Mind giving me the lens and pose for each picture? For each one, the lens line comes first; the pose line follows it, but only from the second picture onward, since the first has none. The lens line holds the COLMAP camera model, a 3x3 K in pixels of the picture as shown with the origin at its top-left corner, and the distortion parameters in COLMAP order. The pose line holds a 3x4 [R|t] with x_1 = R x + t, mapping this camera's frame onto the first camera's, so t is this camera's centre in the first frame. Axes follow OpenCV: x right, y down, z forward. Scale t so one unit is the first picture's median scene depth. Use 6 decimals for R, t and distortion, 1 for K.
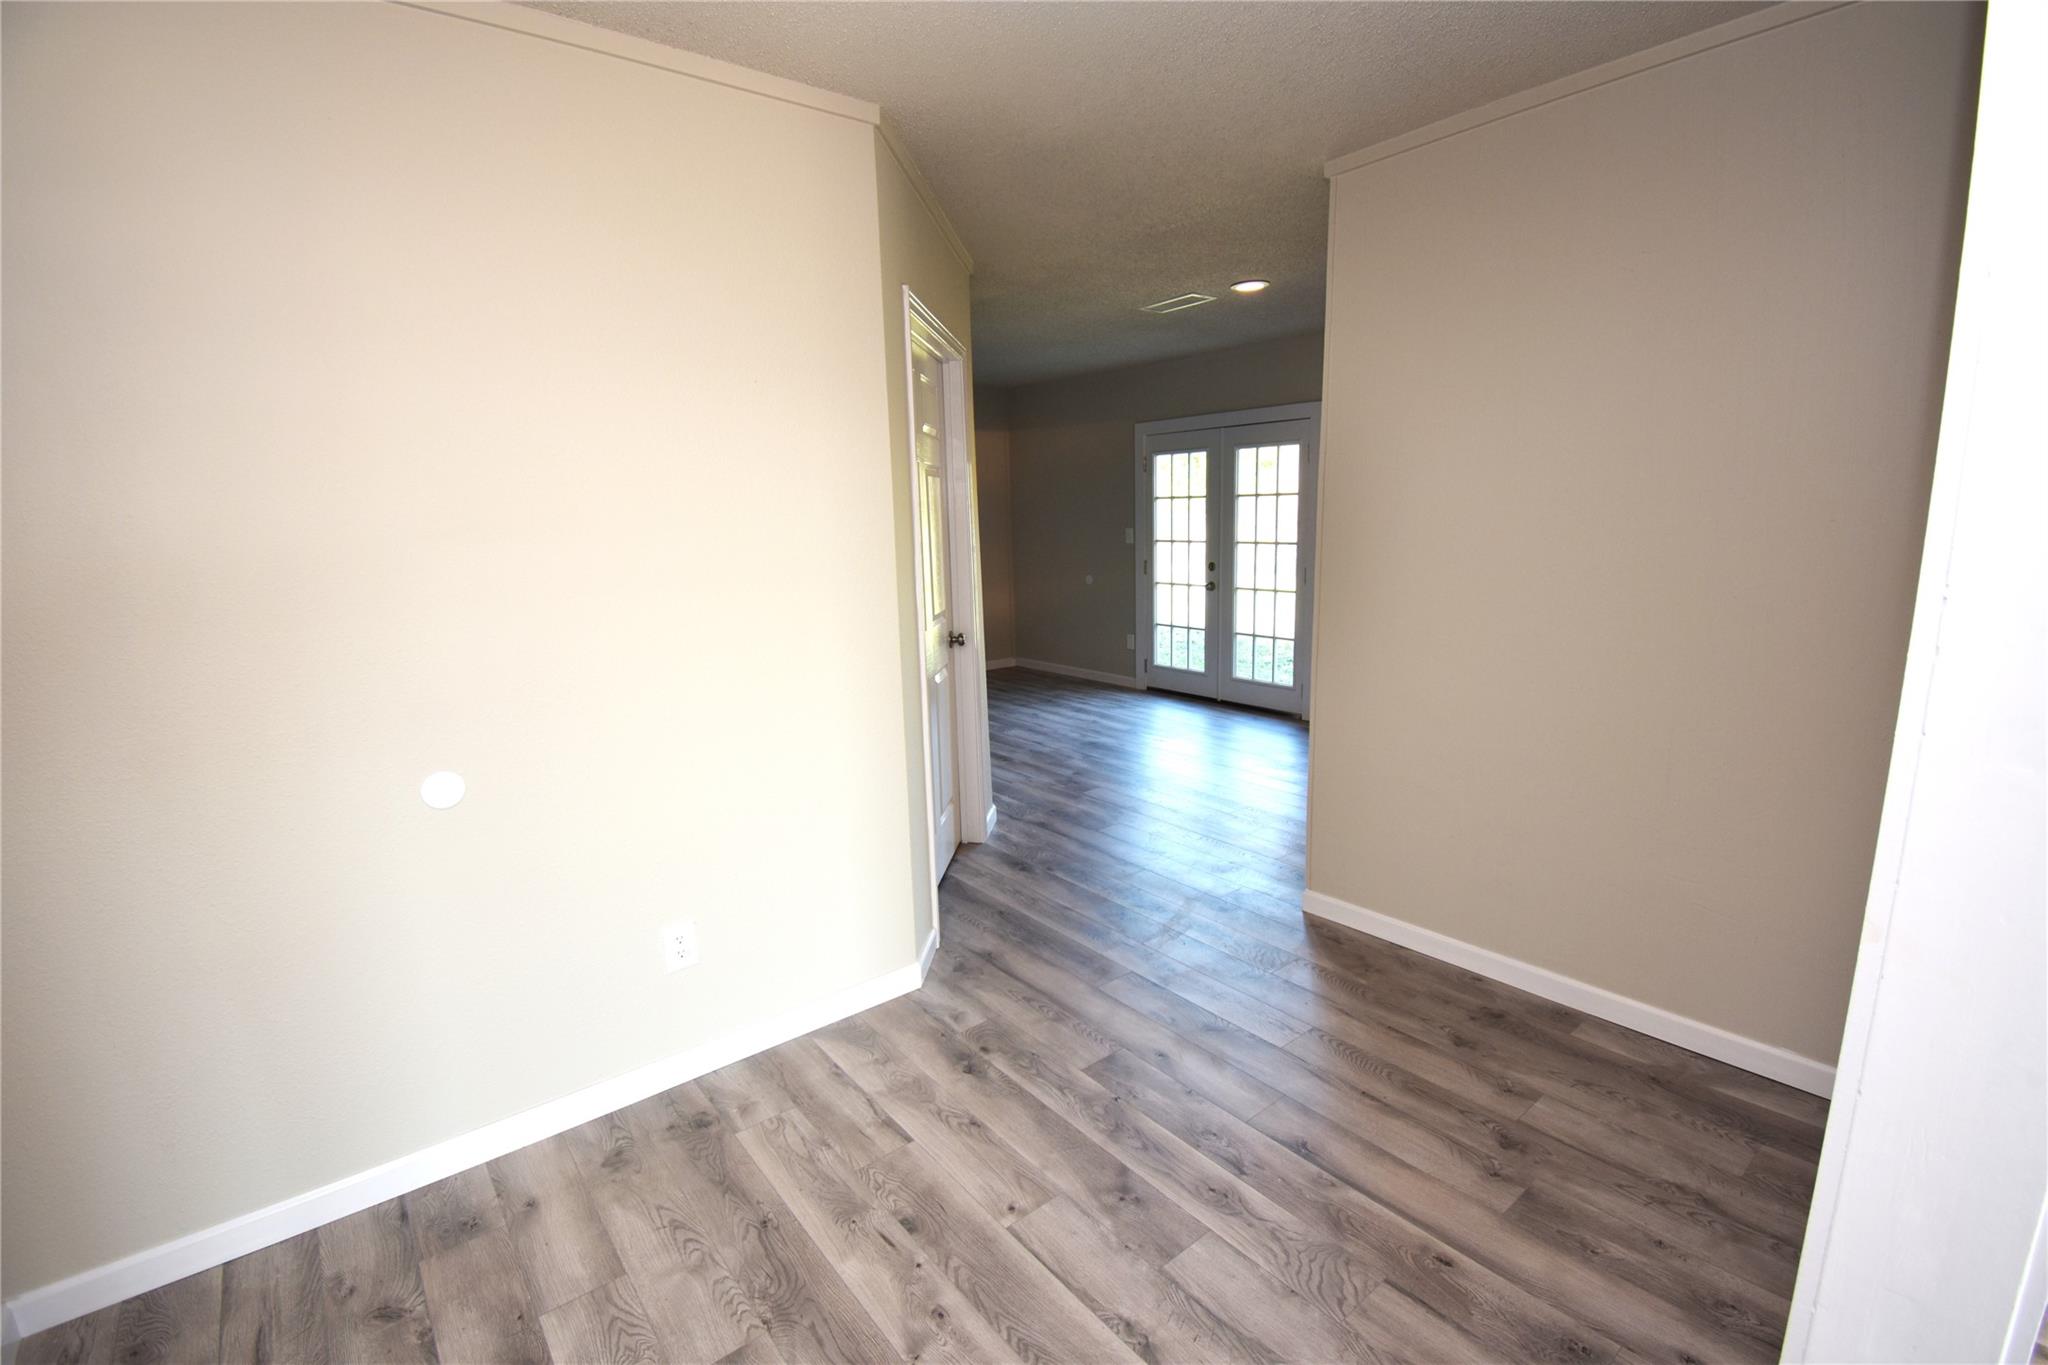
lens RADIAL K [[921.5, 0, 1024.0], [0, 921.5, 682.5], [0, 0, 1]] dist [0.000705, -0.000044]
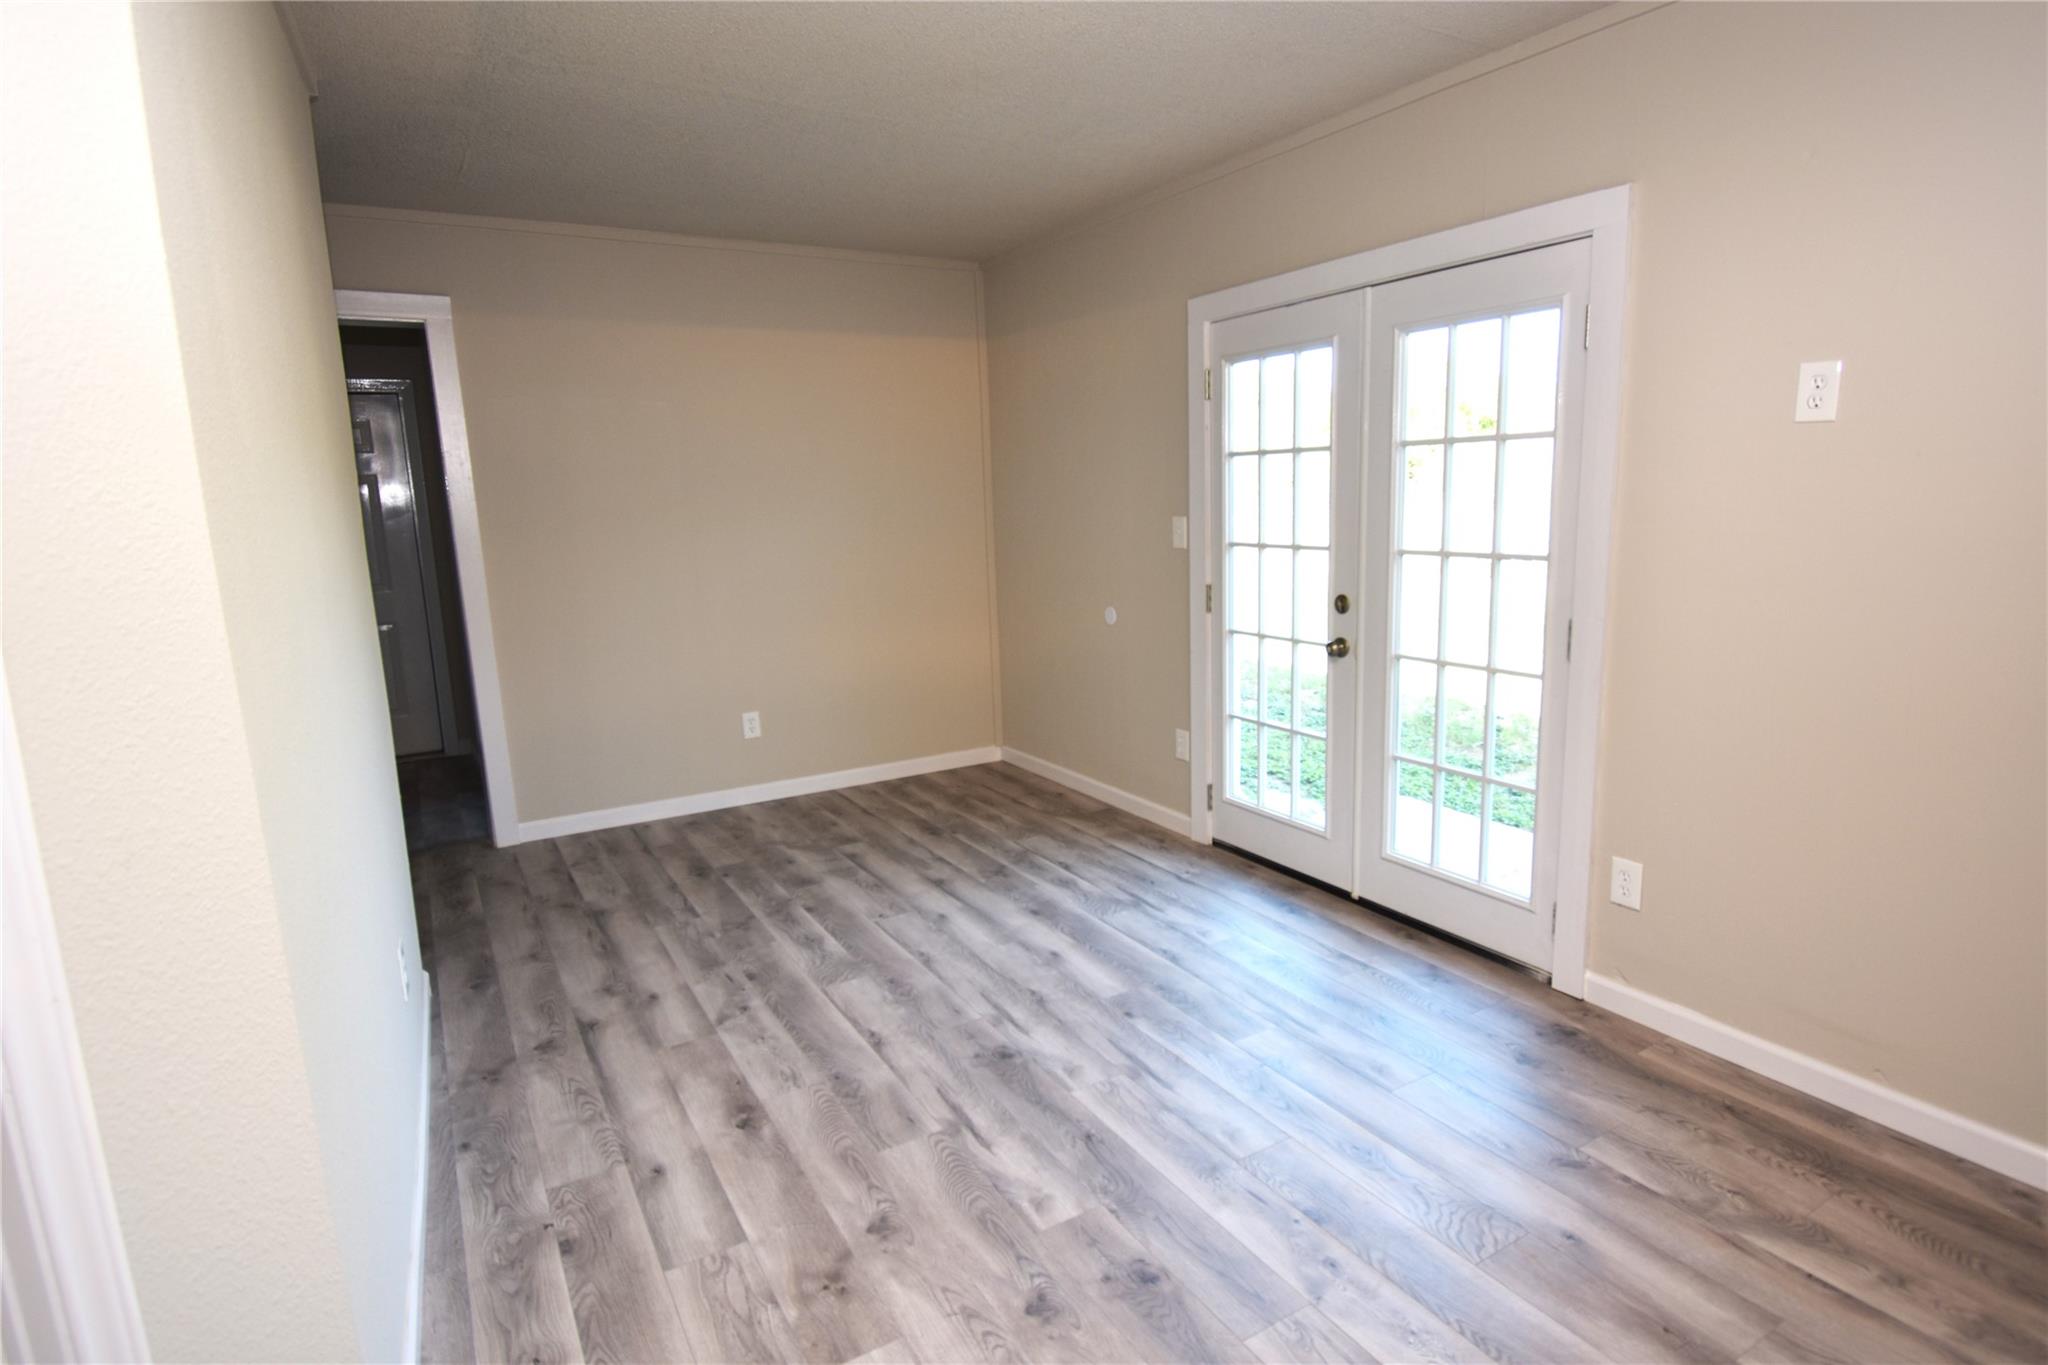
lens RADIAL K [[1073.9, 0, 1024.0], [0, 1073.9, 682.5], [0, 0, 1]] dist [-0.003366, -0.000357]
pose [[0.990002, 0.023827, -0.139028, 0.122986], [-0.024963, 0.999668, -0.006435, -0.079779], [0.138829, 0.009842, 0.990267, 0.457205]]
